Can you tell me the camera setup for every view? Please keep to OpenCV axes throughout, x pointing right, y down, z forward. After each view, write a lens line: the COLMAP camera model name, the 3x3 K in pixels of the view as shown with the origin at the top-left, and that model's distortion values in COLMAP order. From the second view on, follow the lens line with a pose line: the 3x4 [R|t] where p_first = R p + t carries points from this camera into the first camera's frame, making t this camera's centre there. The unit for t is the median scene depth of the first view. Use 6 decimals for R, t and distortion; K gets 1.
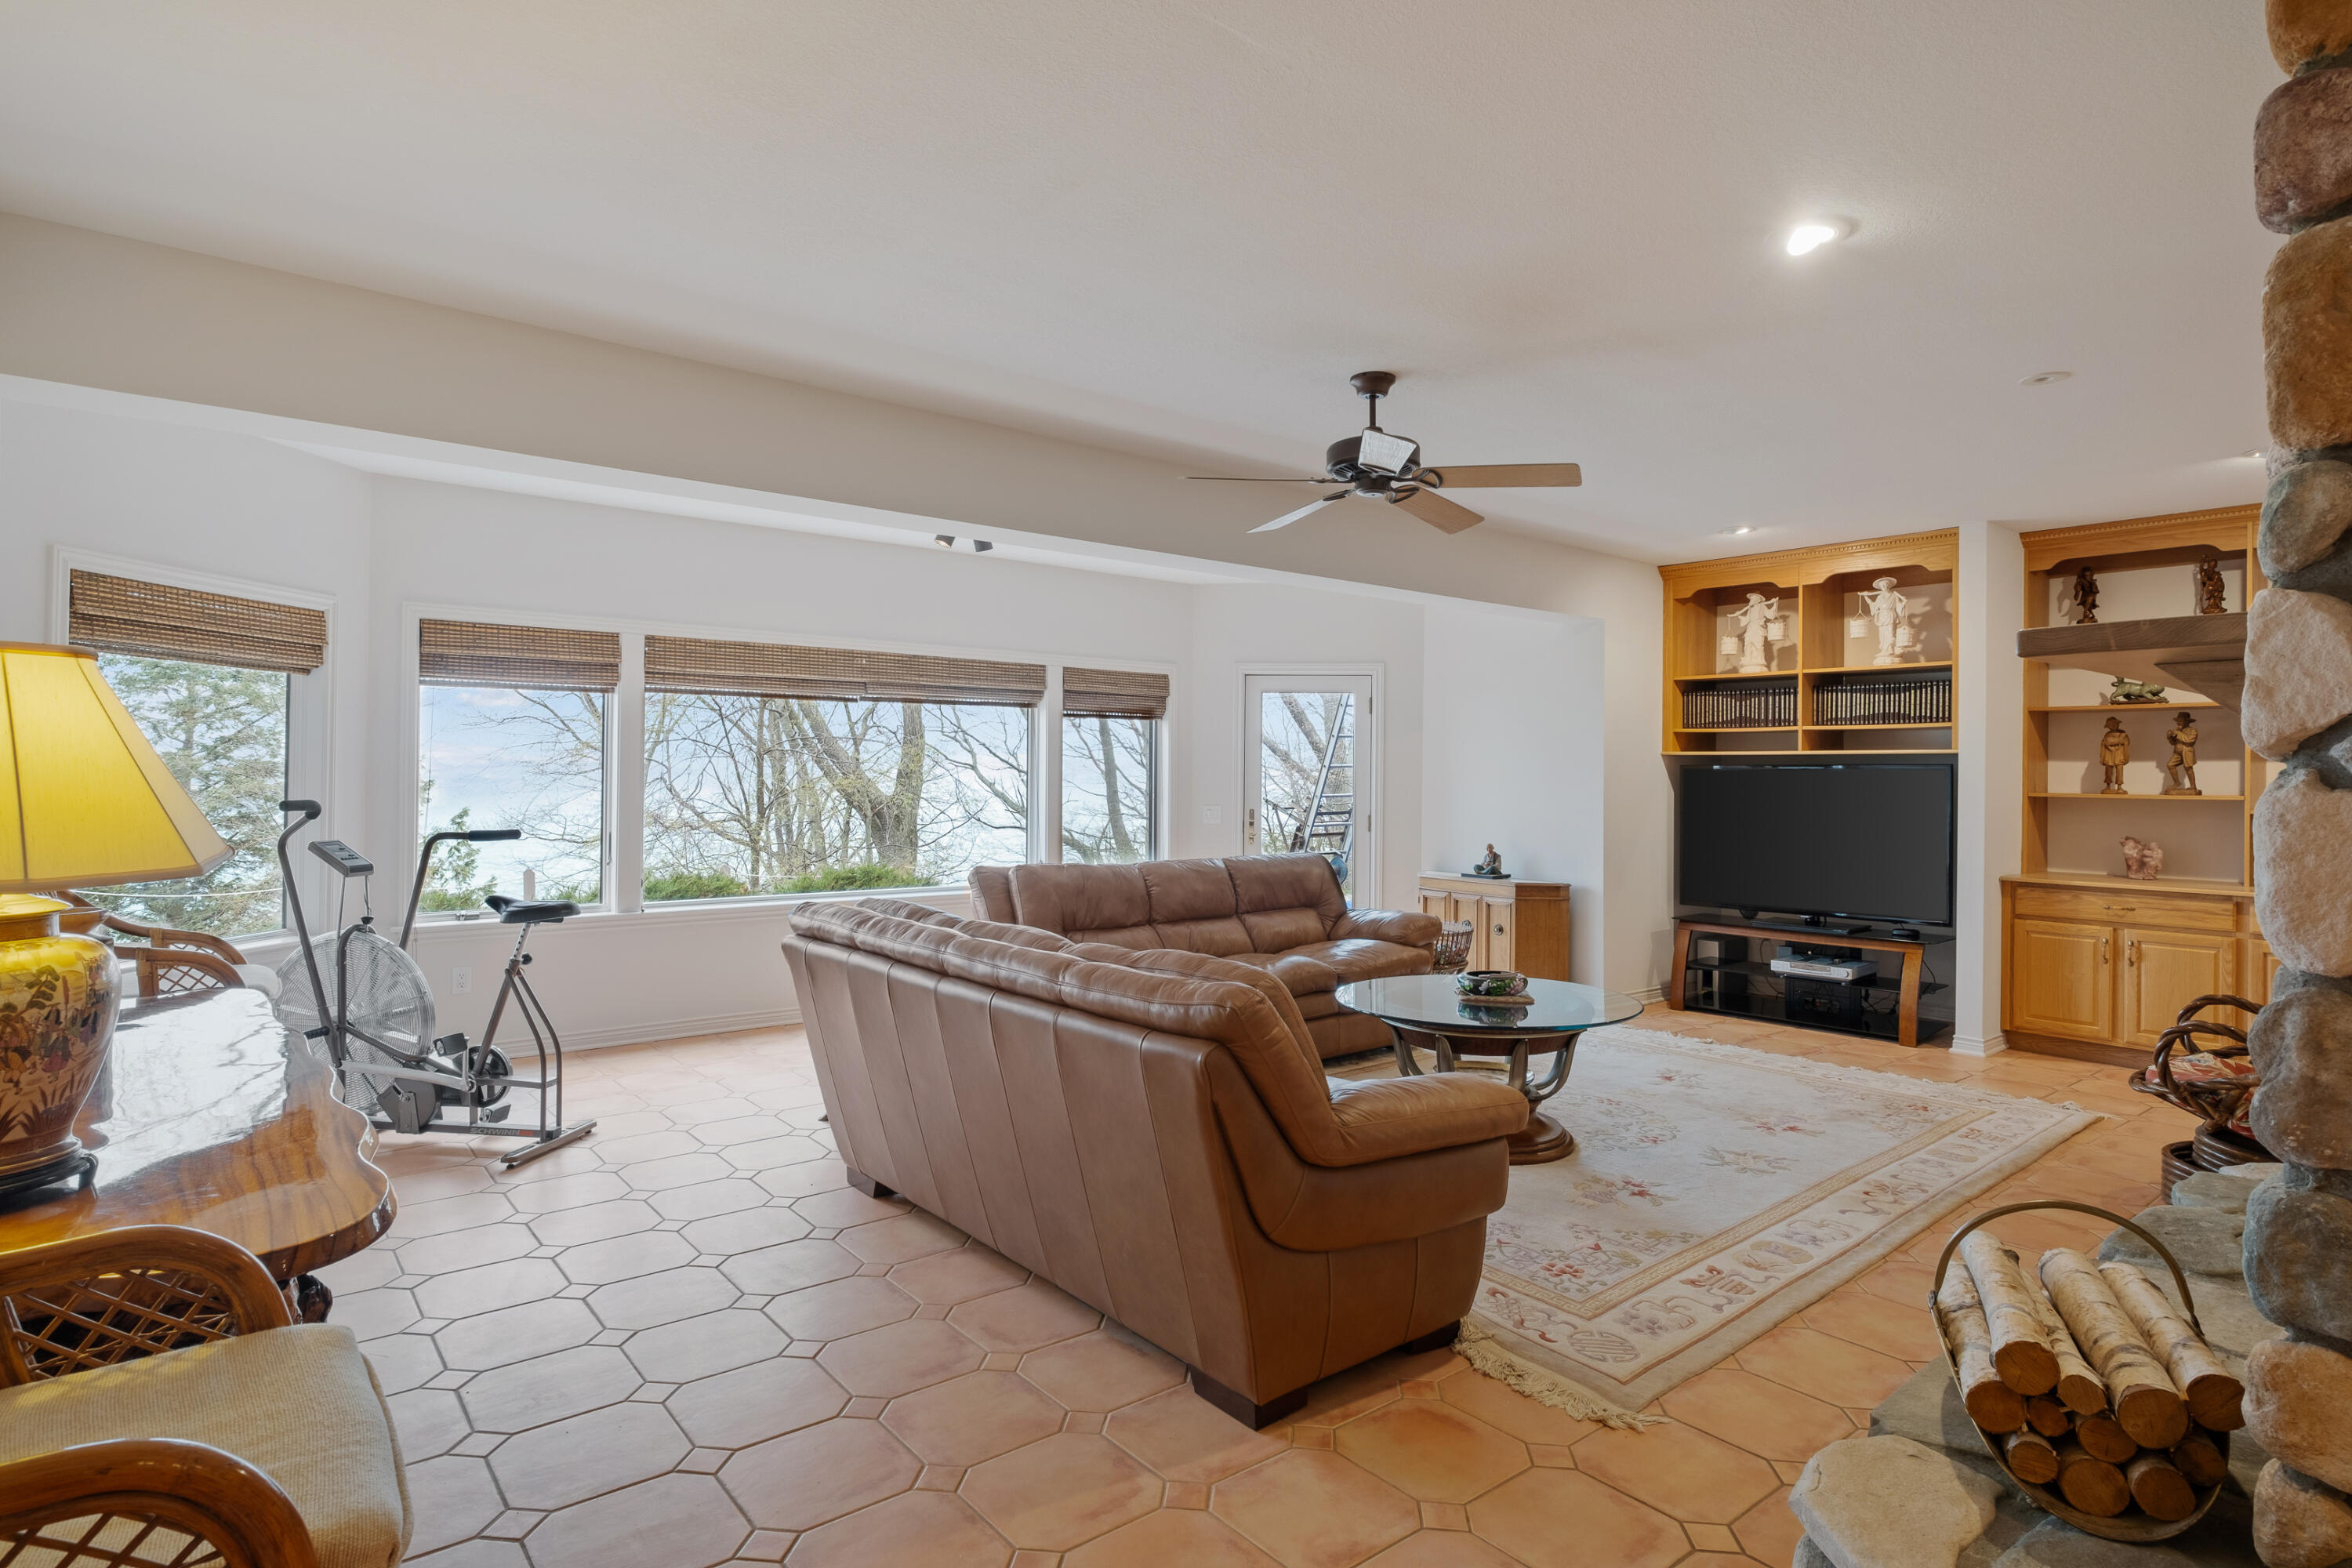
lens RADIAL K [[1233.9, 0, 1169.3], [0, 1233.9, 786.7], [0, 0, 1]] dist [-0.000296, -0.001628]
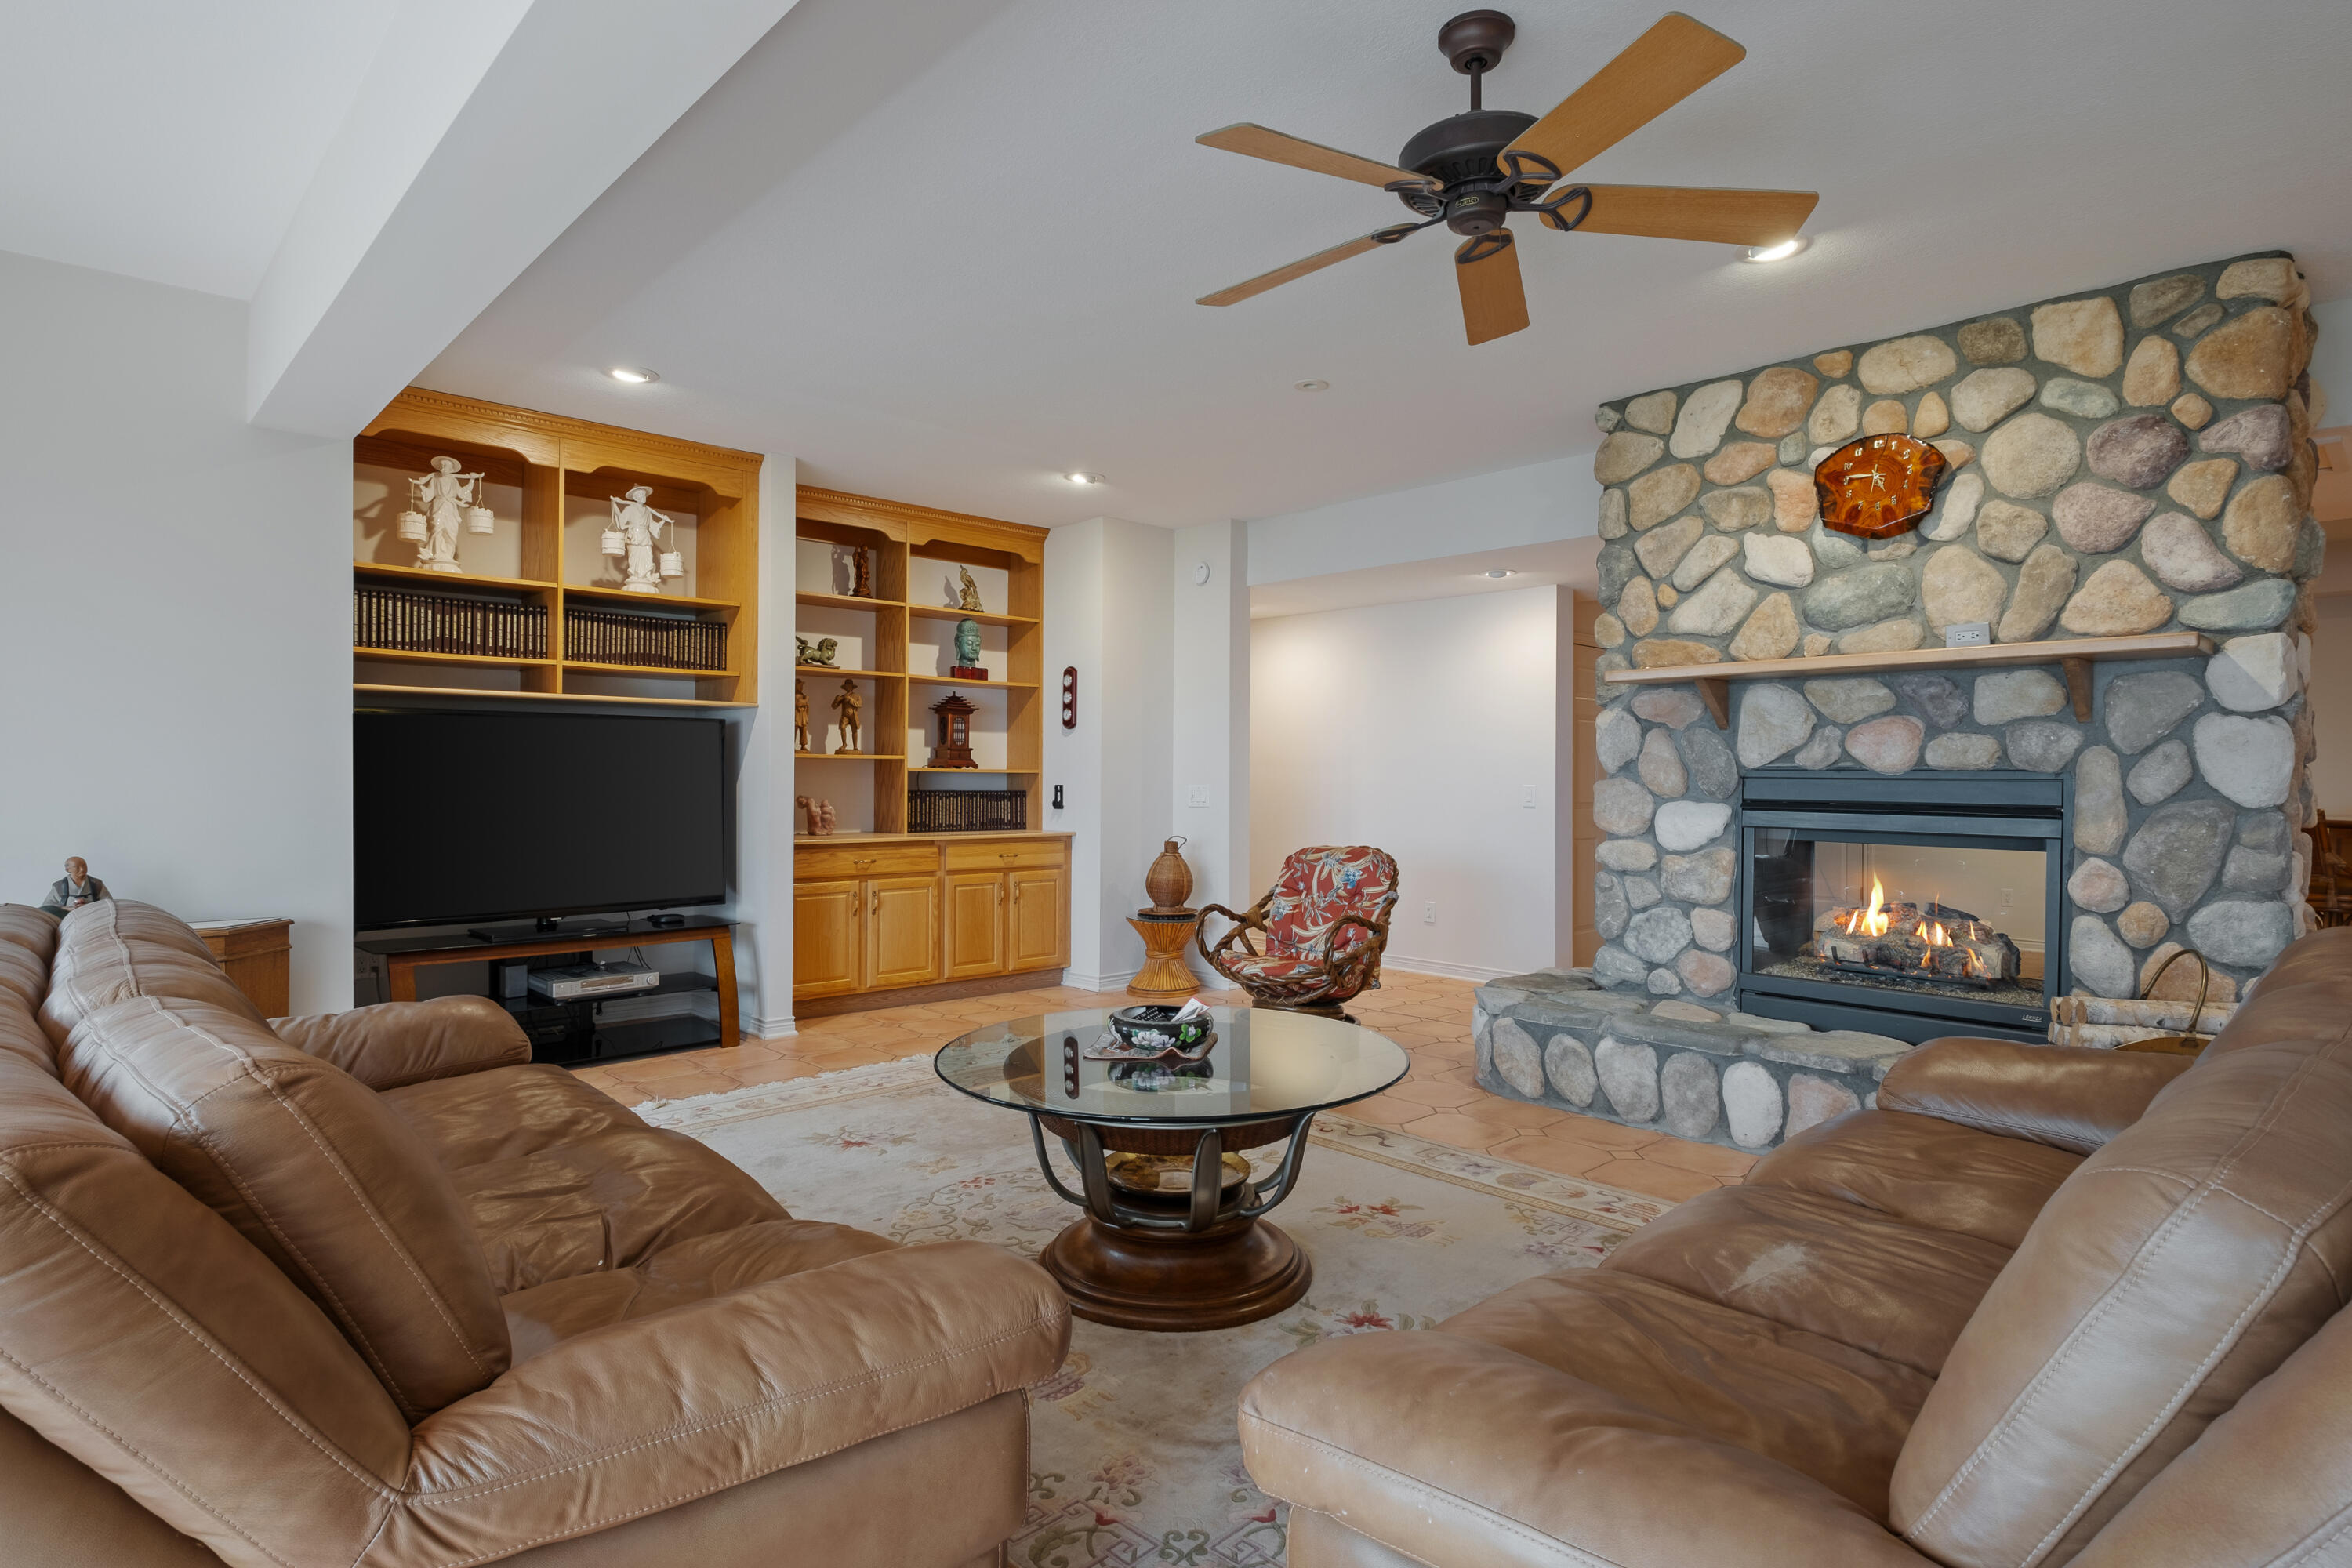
lens RADIAL K [[1233.9, 0, 1167.7], [0, 1233.9, 778.7], [0, 0, 1]] dist [-0.000296, -0.001628]
pose [[-0.090632, -0.008844, 0.995845, -0.277399], [0.004444, 0.999947, 0.009285, 0.017697], [-0.995875, 0.005267, -0.090588, 0.774118]]
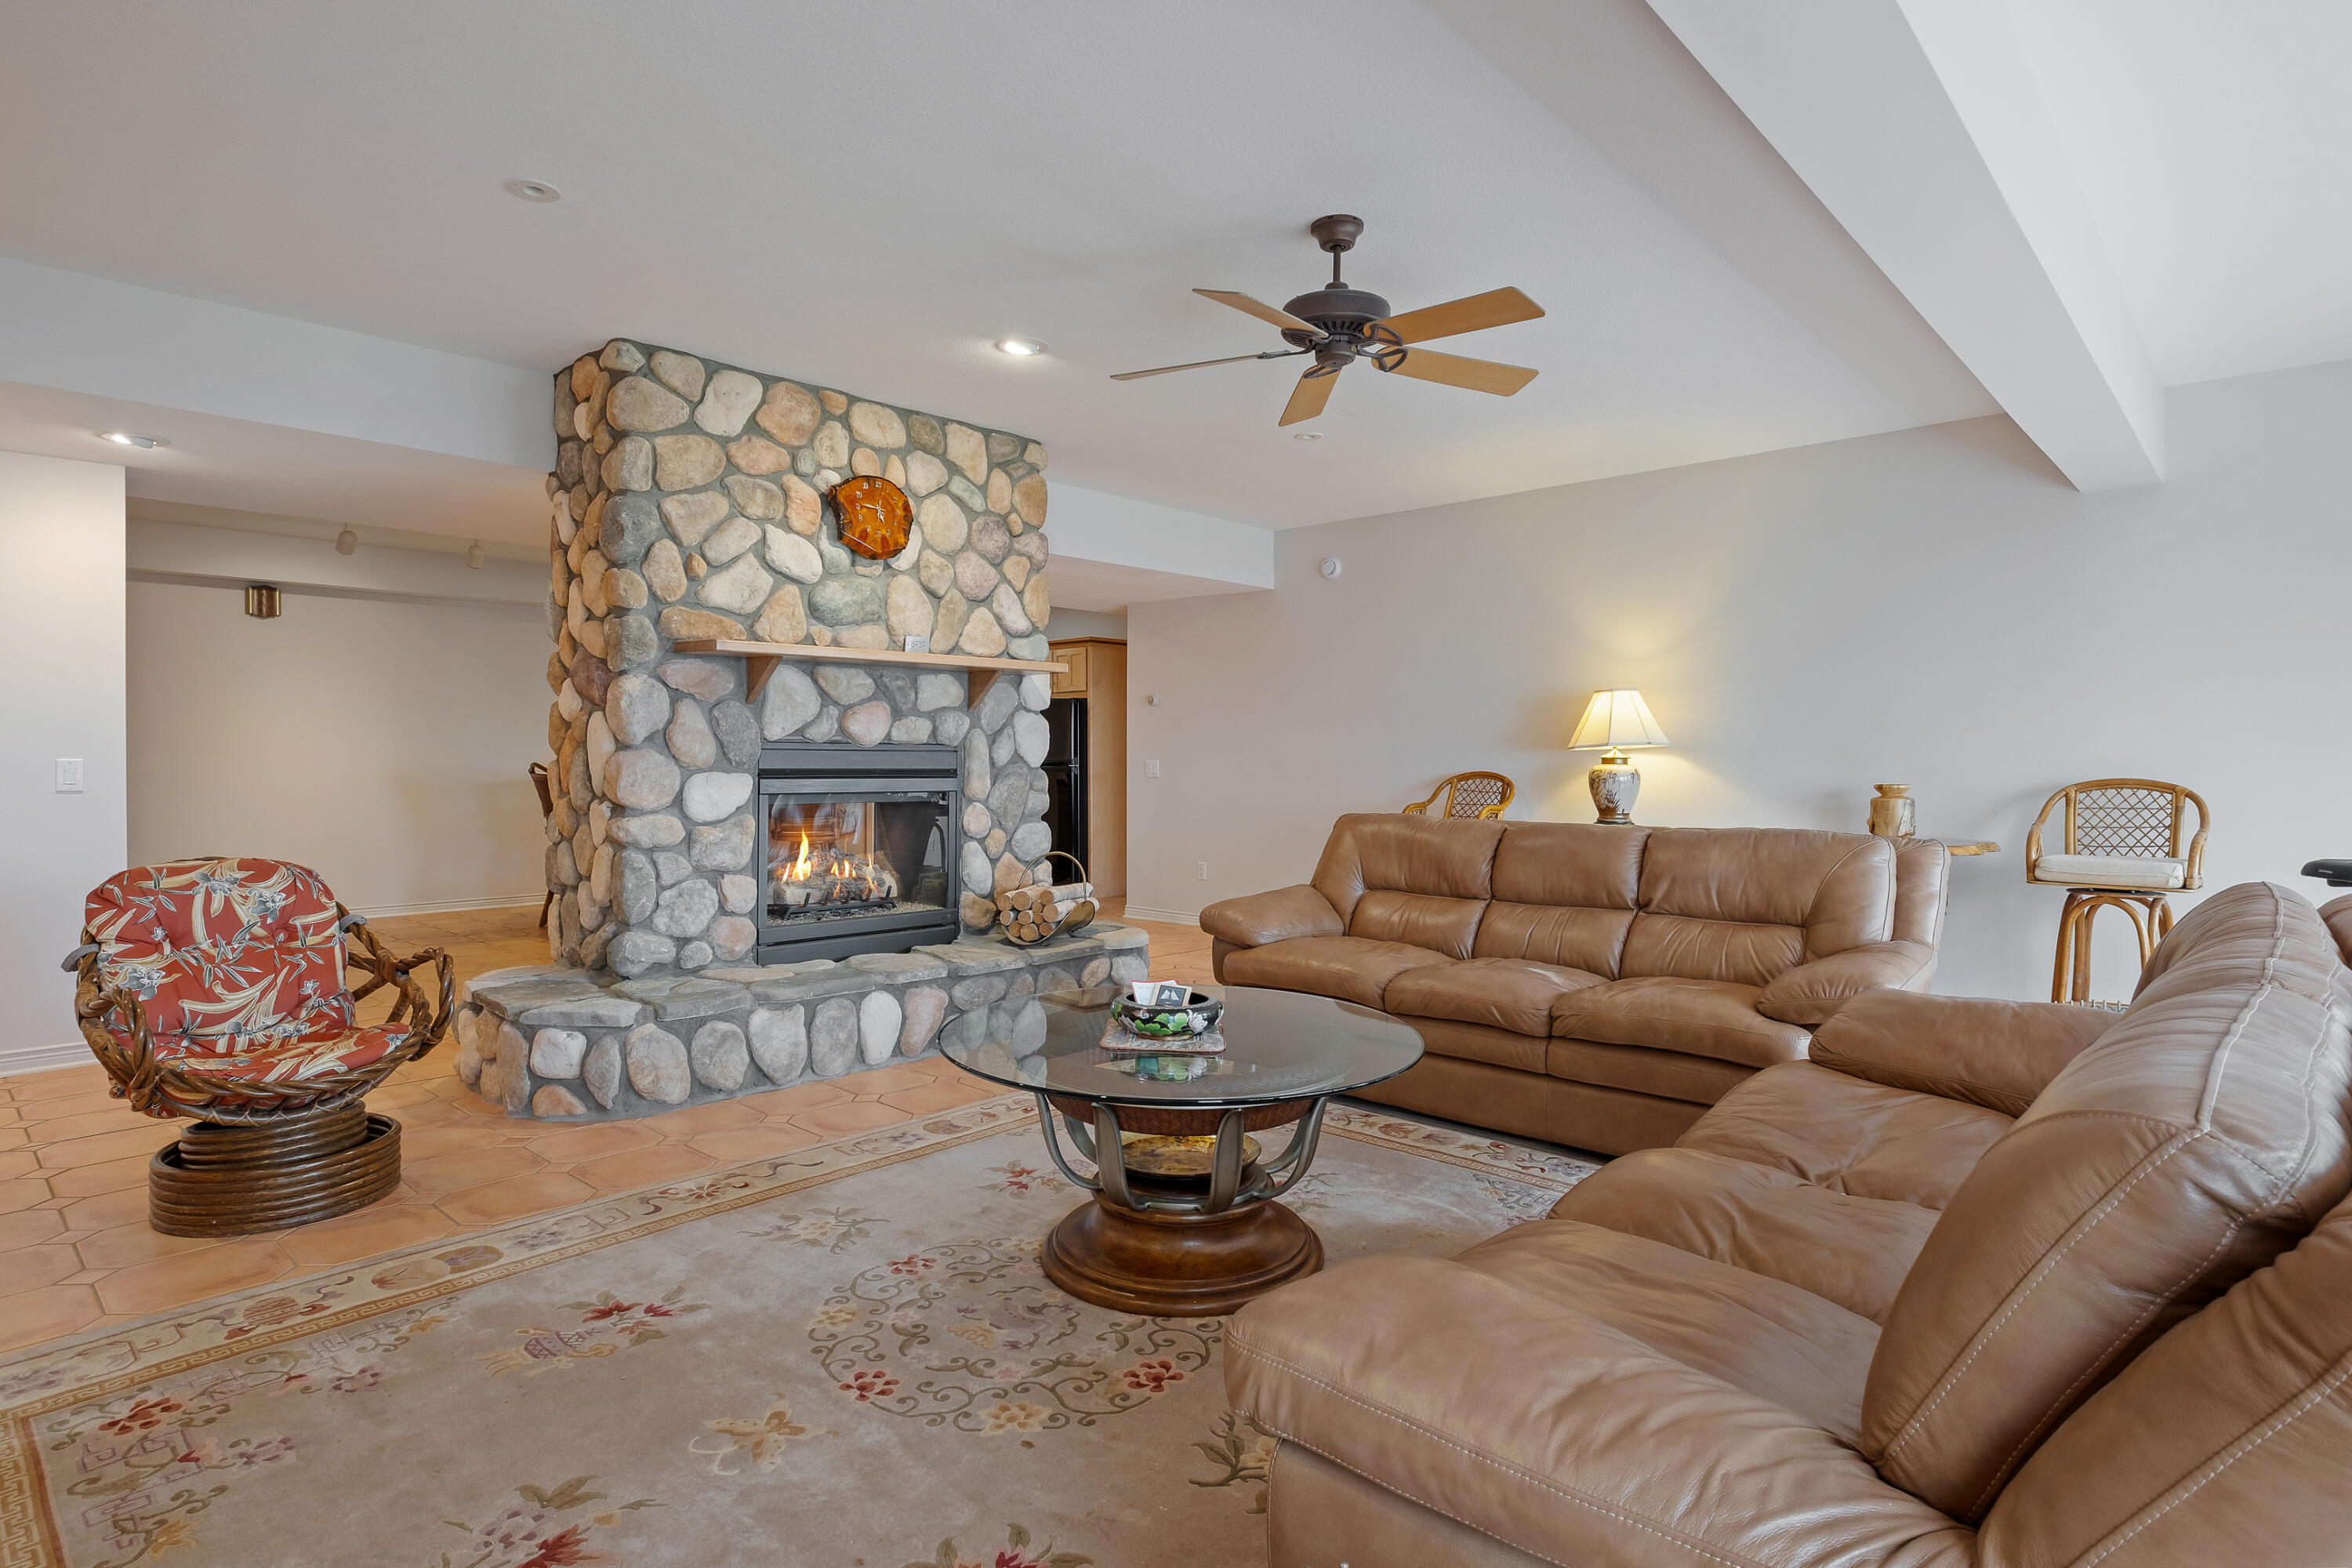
lens RADIAL K [[1233.9, 0, 1179.9], [0, 1233.9, 768.0], [0, 0, 1]] dist [-0.000296, -0.001628]
pose [[-0.986522, -0.008140, -0.163425, 0.264110], [-0.011512, 0.999740, 0.019700, 0.018653], [0.163222, 0.021315, -0.986359, 1.179248]]
